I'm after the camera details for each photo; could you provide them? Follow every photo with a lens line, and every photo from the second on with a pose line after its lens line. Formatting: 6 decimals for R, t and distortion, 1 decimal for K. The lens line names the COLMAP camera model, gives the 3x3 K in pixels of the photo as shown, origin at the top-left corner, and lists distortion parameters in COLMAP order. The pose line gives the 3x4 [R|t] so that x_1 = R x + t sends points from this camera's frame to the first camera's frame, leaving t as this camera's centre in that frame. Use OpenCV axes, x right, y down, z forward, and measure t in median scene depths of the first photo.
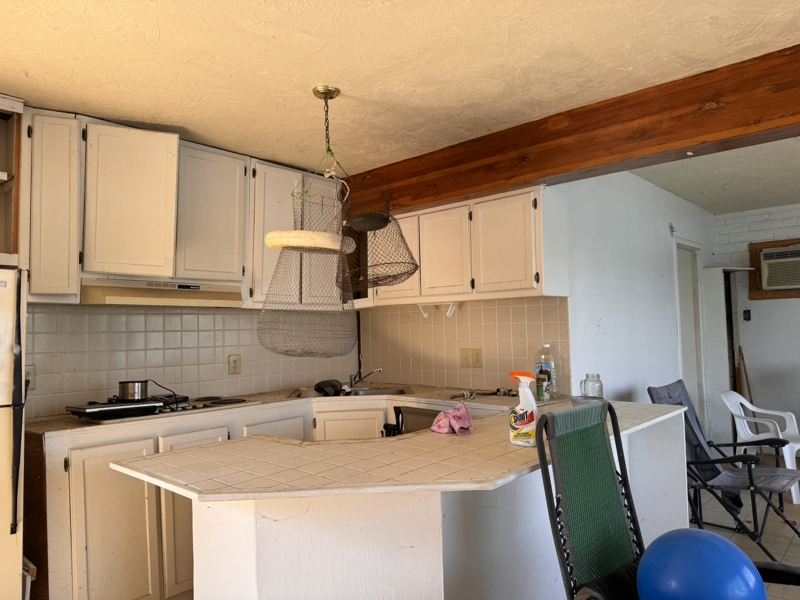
lens RADIAL K [[565.7, 0, 399.5], [0, 565.7, 297.6], [0, 0, 1]] dist [-0.005048, -0.009461]
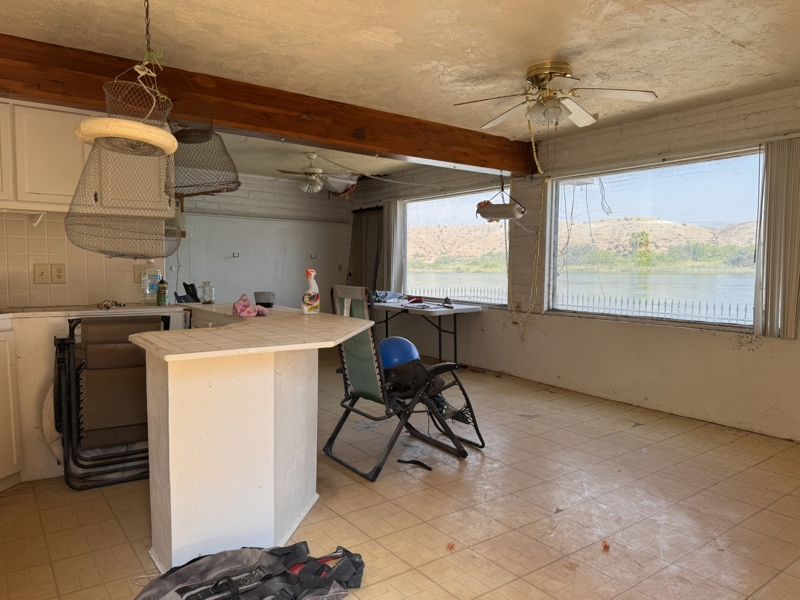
lens RADIAL K [[565.7, 0, 399.9], [0, 565.7, 299.8], [0, 0, 1]] dist [-0.005048, -0.009461]
pose [[0.175611, -0.043736, 0.983488, -1.020140], [-0.068603, 0.996040, 0.056544, 0.084611], [-0.982066, -0.077400, 0.171915, 0.363936]]
